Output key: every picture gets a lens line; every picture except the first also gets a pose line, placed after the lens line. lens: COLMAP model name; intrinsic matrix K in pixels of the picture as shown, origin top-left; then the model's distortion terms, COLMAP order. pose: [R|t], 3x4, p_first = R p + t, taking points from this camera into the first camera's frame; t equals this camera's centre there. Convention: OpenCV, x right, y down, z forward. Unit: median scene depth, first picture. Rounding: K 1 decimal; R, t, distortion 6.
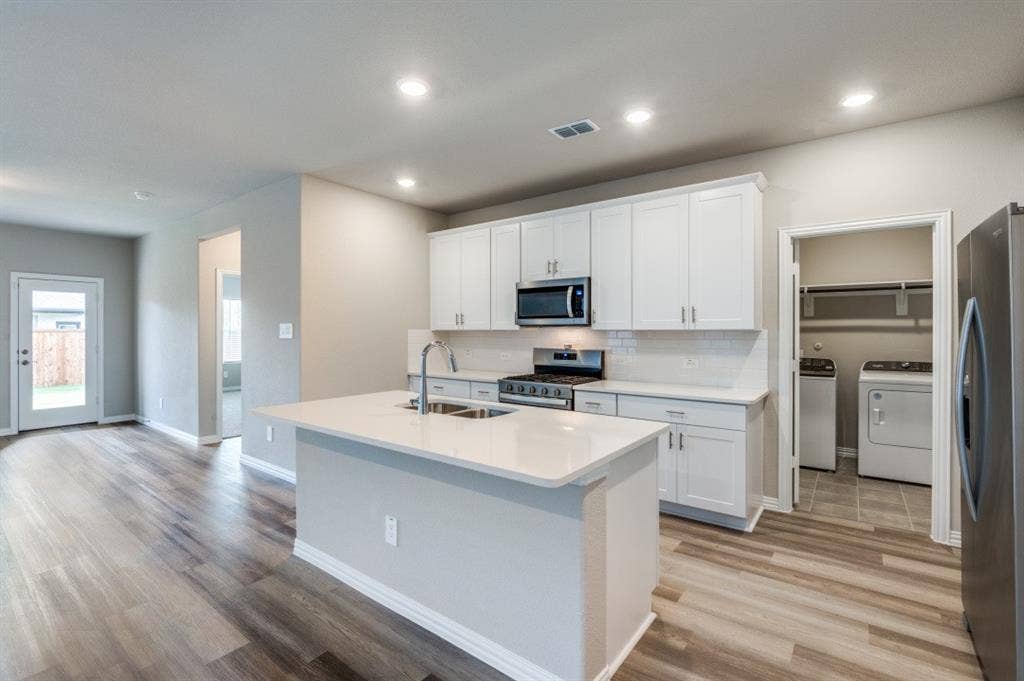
lens RADIAL K [[472.1, 0, 511.3], [0, 472.1, 330.6], [0, 0, 1]] dist [-0.007884, -0.006607]
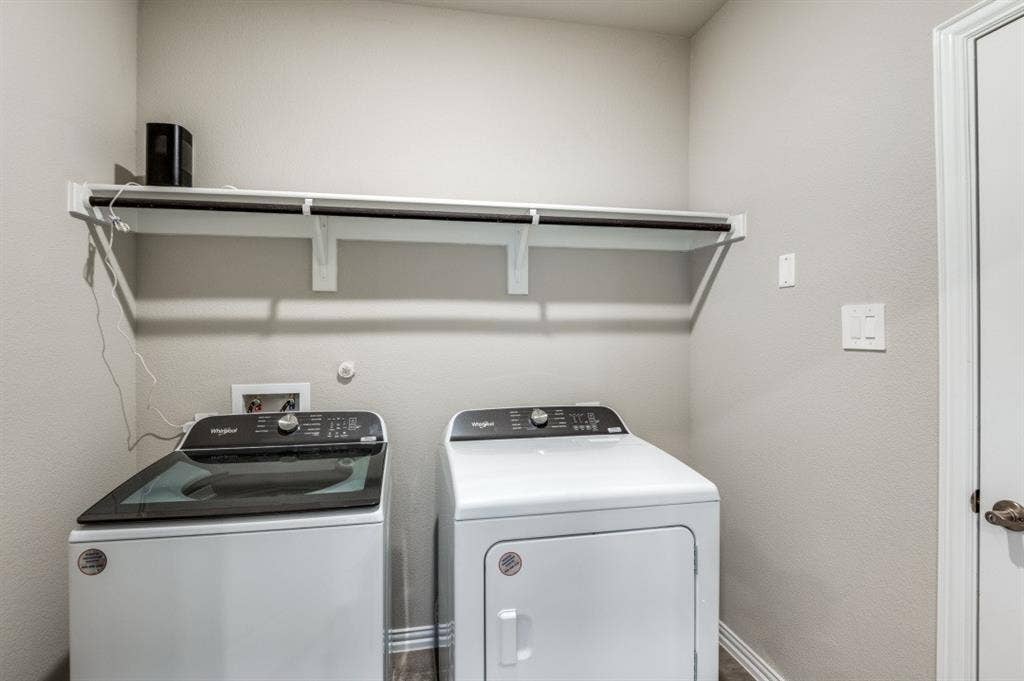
lens RADIAL K [[472.1, 0, 511.3], [0, 472.1, 330.6], [0, 0, 1]] dist [-0.007884, -0.006607]
pose [[0.661608, -0.002243, 0.749847, 0.524494], [-0.001708, 0.999988, 0.004499, -0.001009], [-0.749848, -0.004257, 0.661596, 0.747890]]
